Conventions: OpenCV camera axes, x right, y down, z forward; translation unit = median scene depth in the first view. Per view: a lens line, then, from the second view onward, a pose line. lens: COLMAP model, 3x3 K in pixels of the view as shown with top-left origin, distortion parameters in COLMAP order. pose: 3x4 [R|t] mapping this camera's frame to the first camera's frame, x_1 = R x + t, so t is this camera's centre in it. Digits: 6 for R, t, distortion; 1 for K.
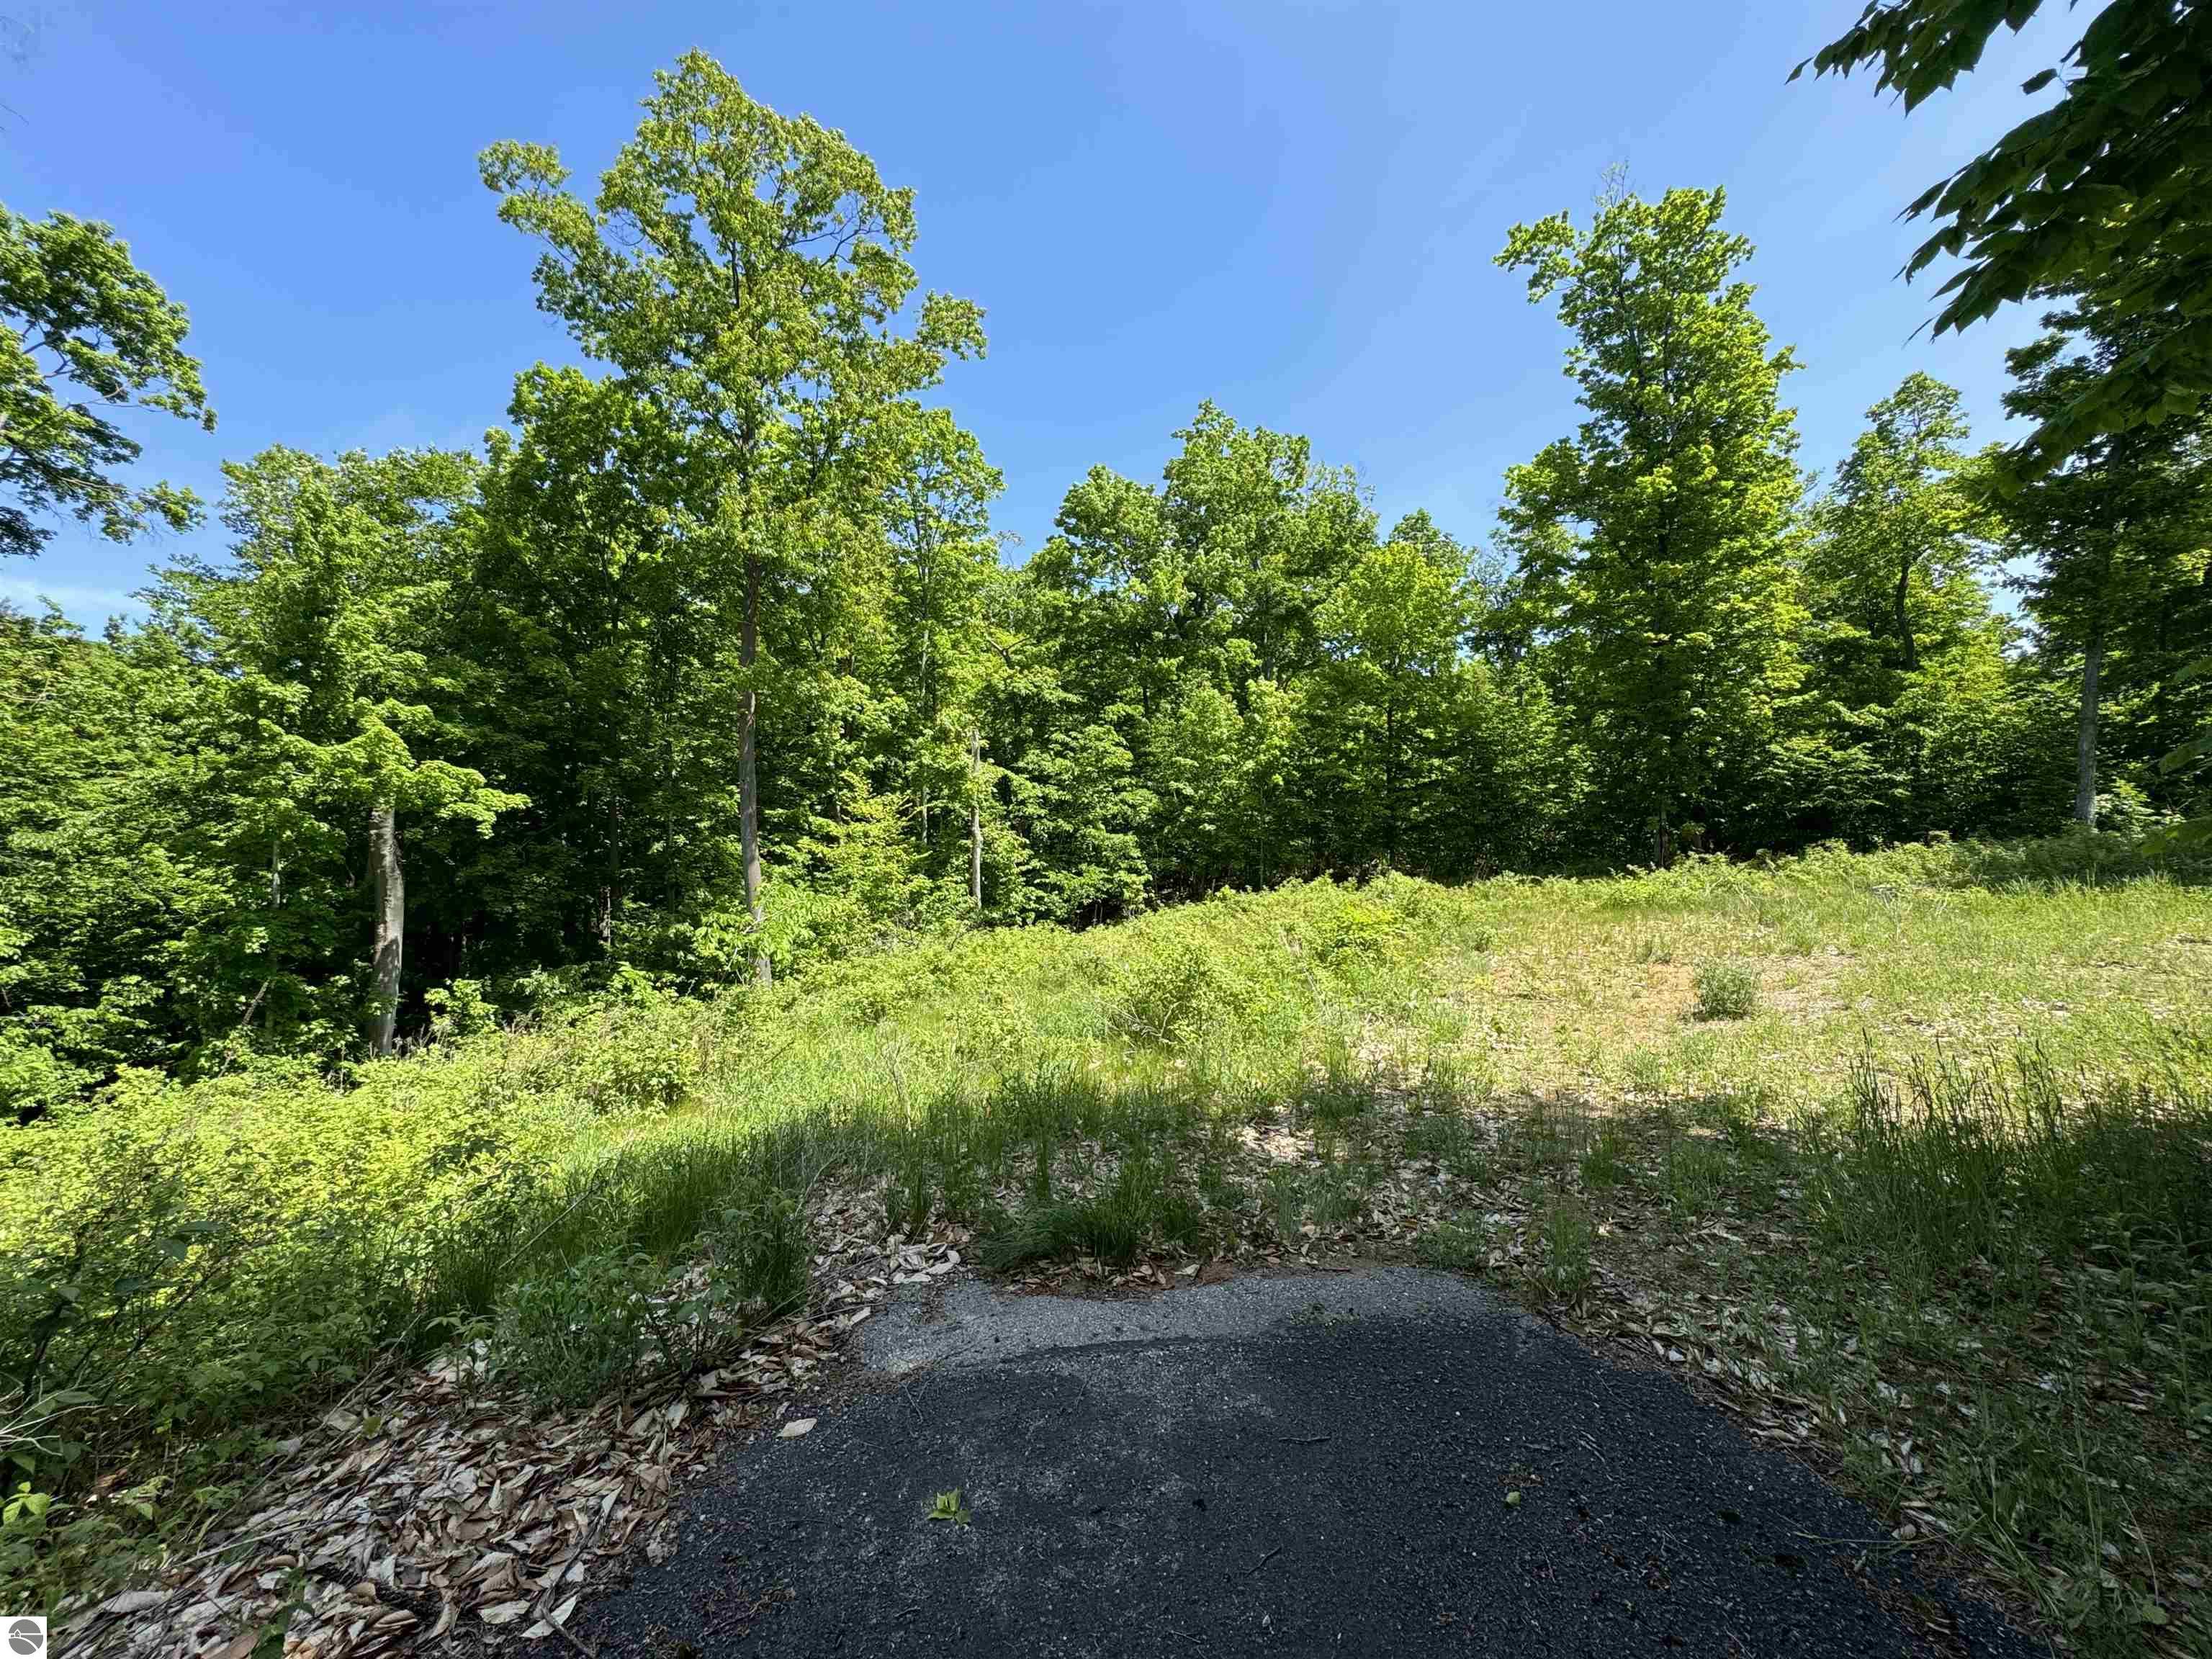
lens RADIAL K [[874.7, 0, 1109.0], [0, 874.7, 884.6], [0, 0, 1]] dist [-0.001521, -0.001373]
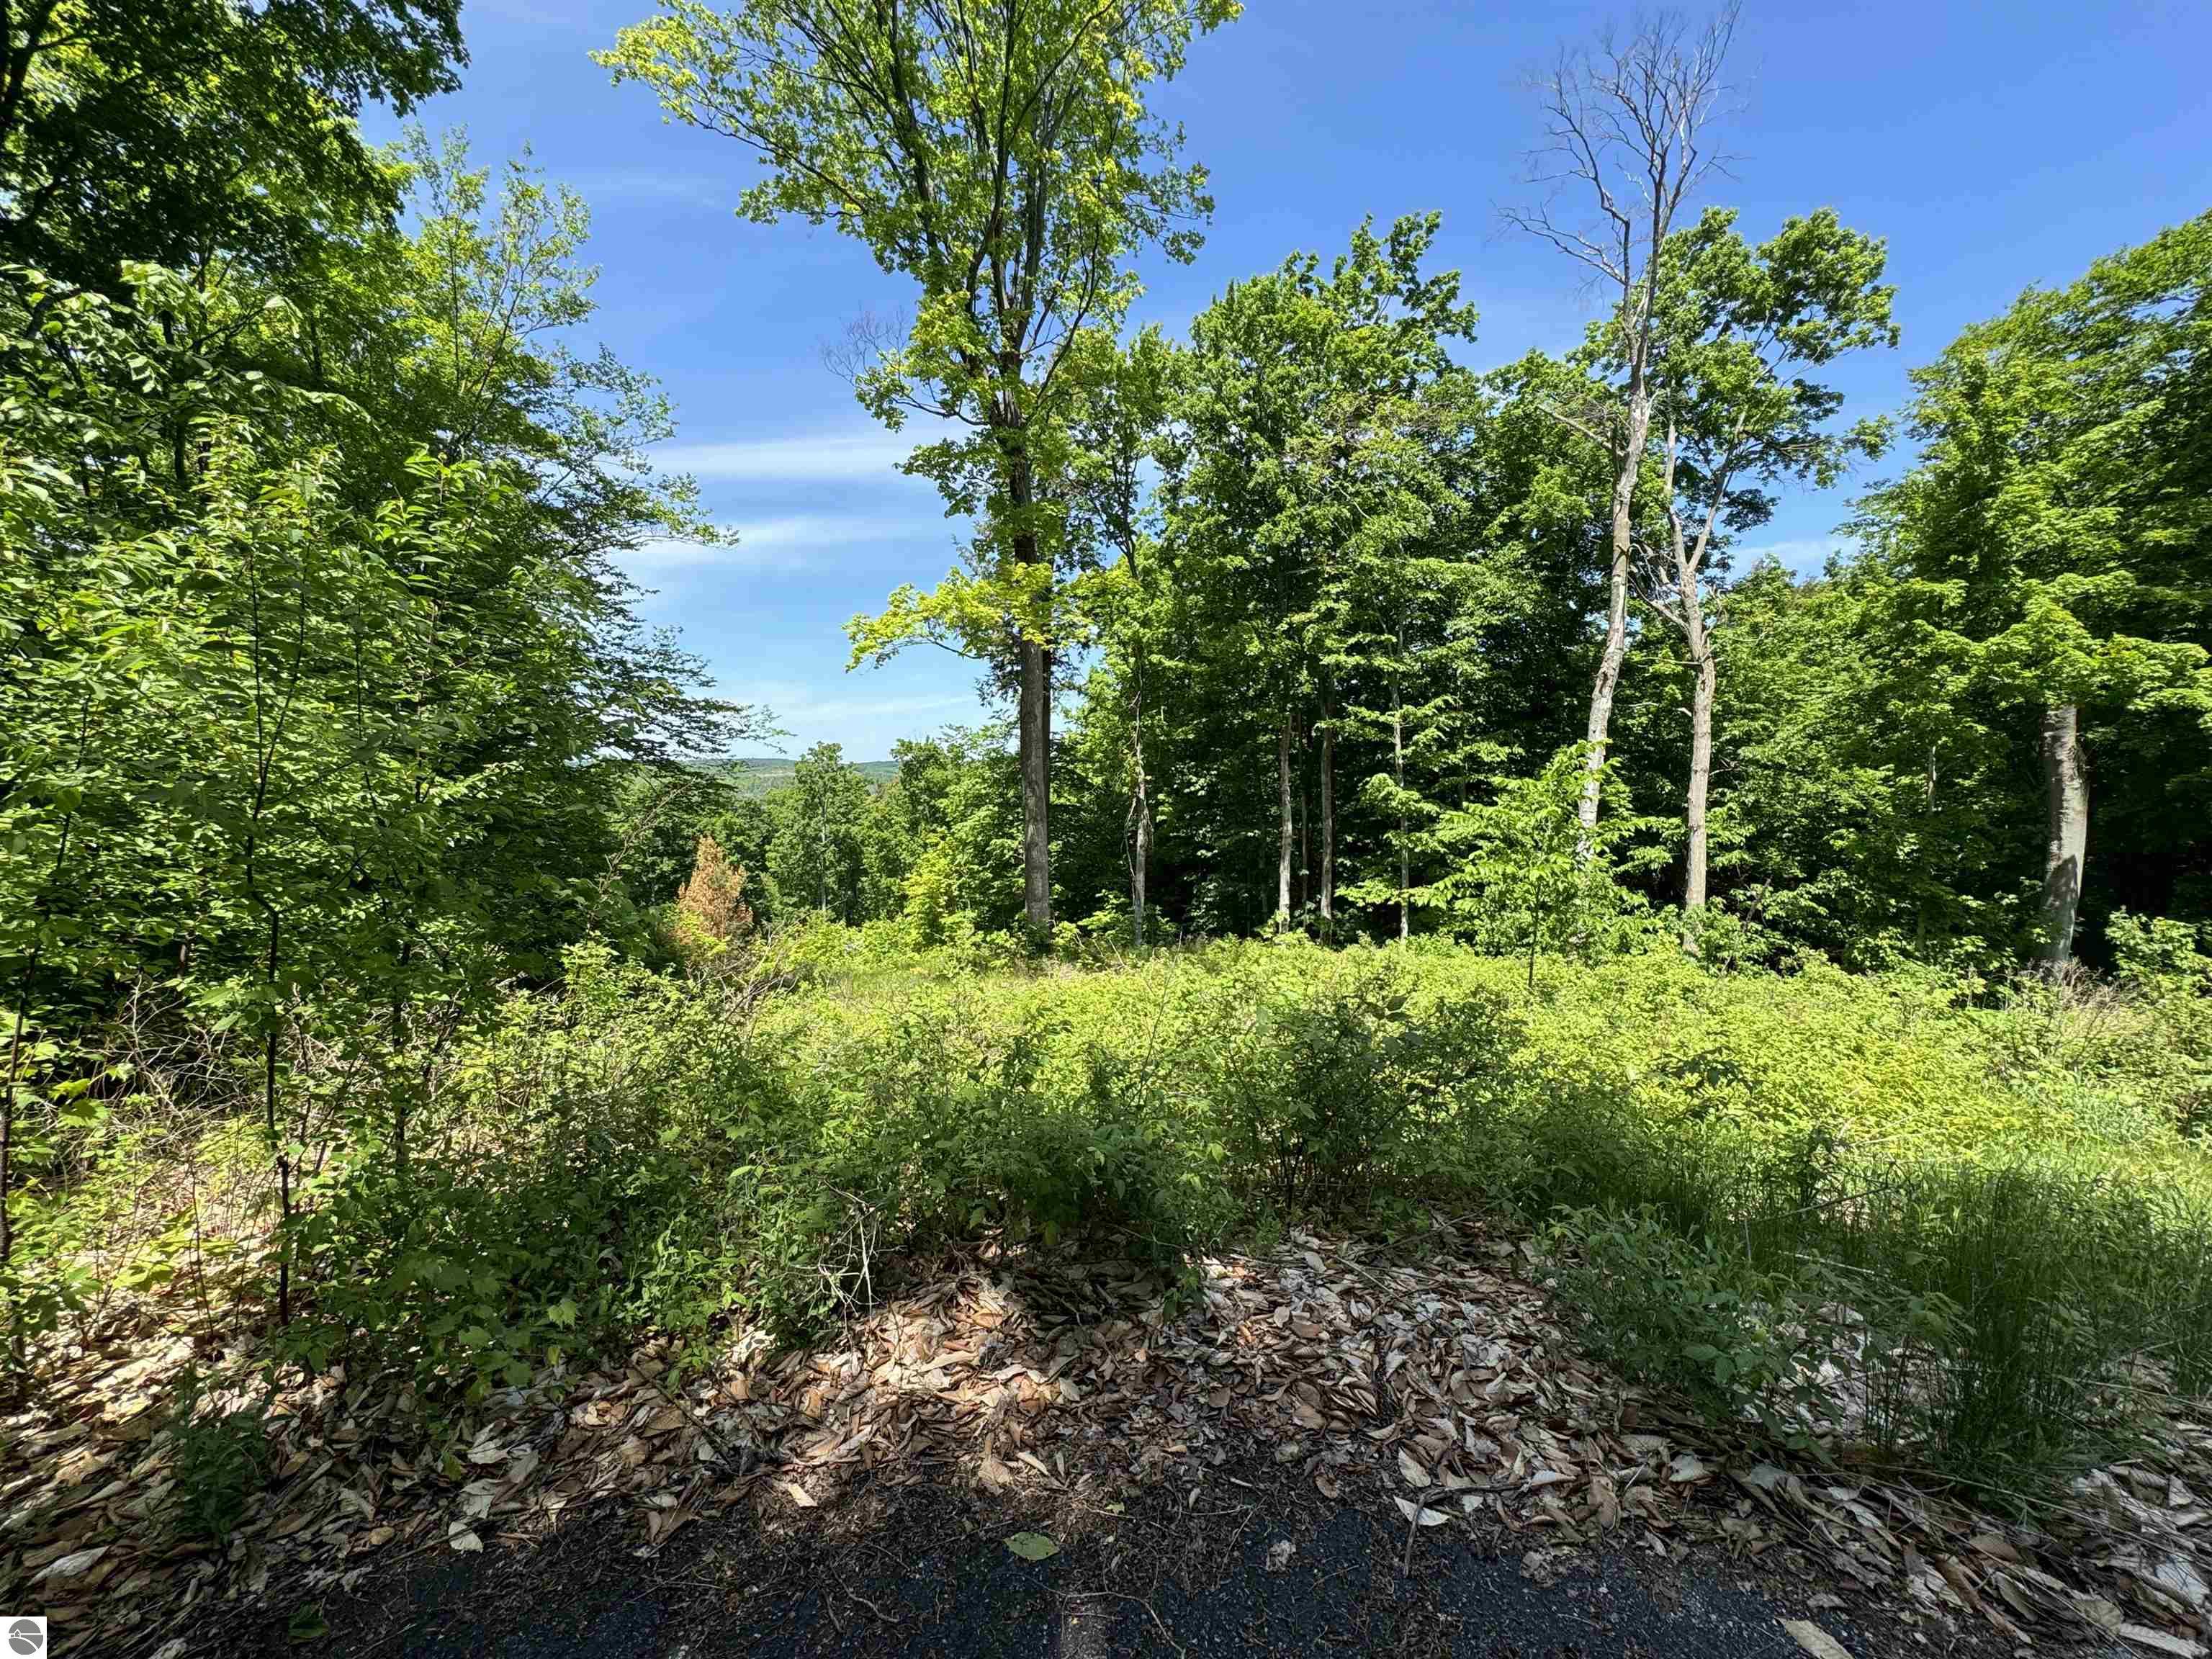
lens RADIAL K [[874.7, 0, 1113.6], [0, 874.7, 844.7], [0, 0, 1]] dist [-0.001521, -0.001373]
pose [[-0.006249, 0.074452, -0.997205, 0.056833], [-0.017605, 0.997062, 0.074552, 0.003985], [0.999825, 0.018022, -0.004920, 0.124613]]
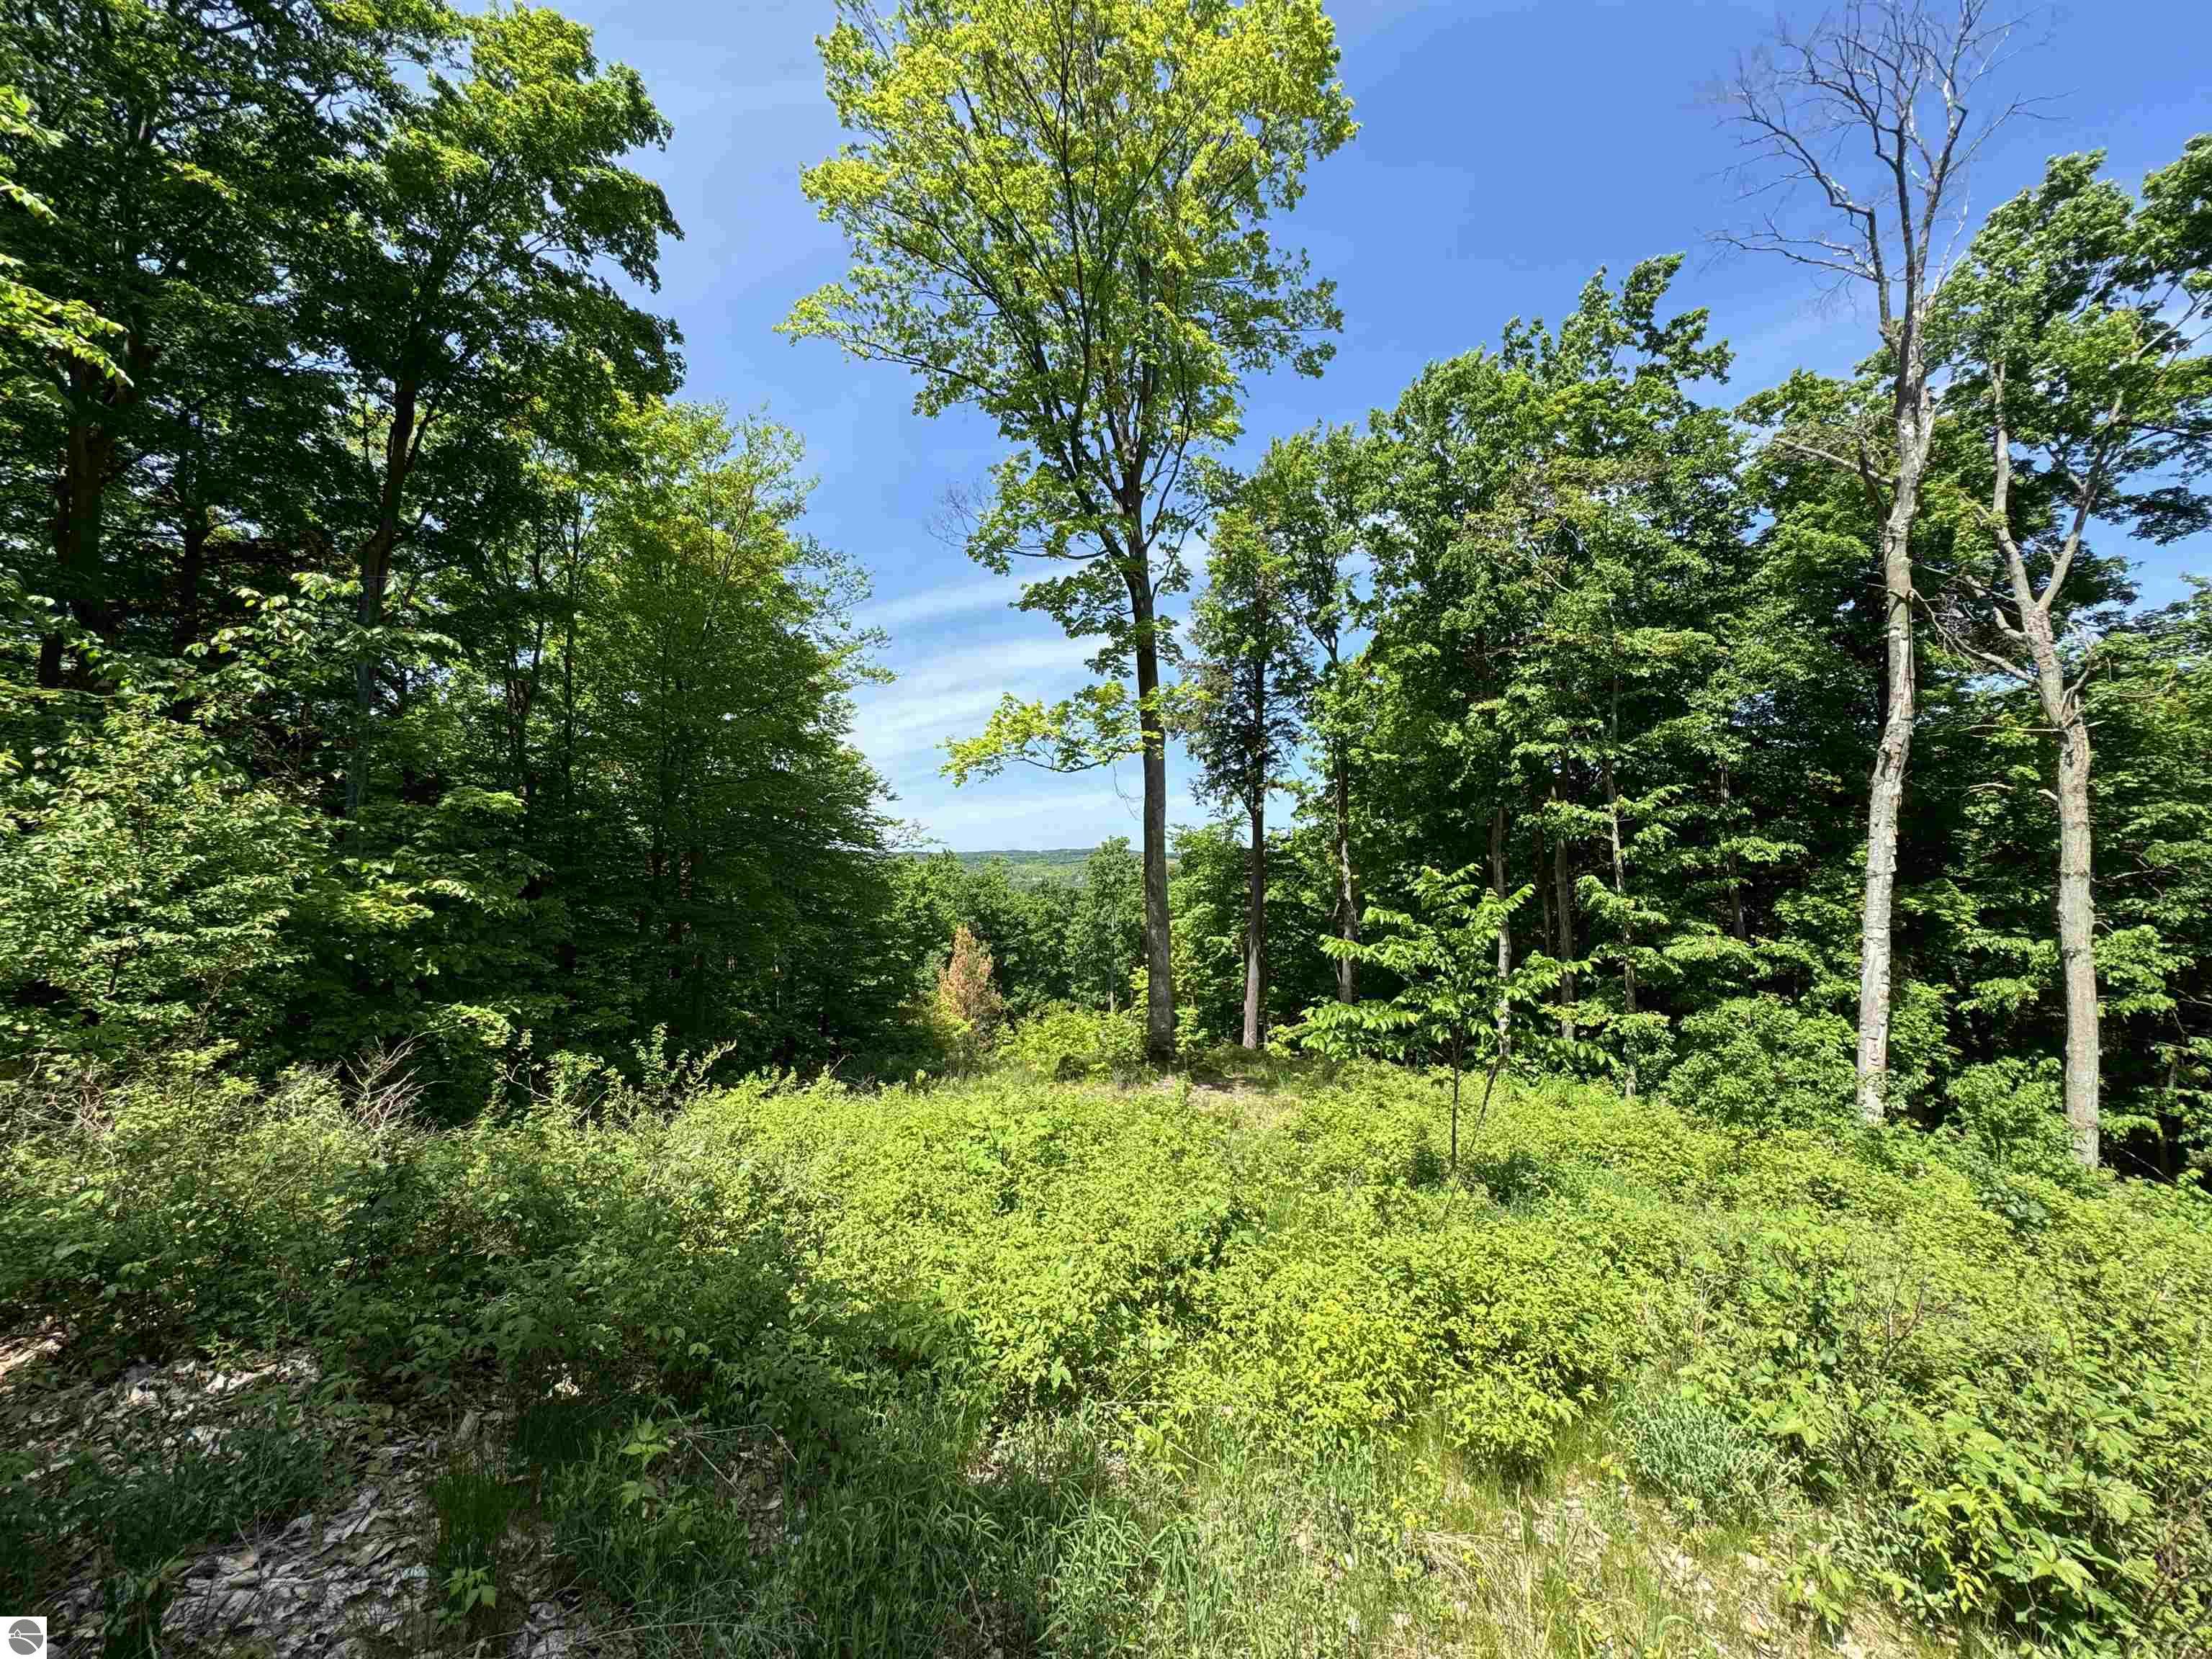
lens RADIAL K [[874.7, 0, 1119.9], [0, 874.7, 837.6], [0, 0, 1]] dist [-0.001521, -0.001373]
pose [[-0.367142, -0.030978, -0.929649, 0.013697], [-0.015438, 0.999511, -0.027209, -0.018029], [0.930037, 0.004362, -0.367441, 0.329171]]
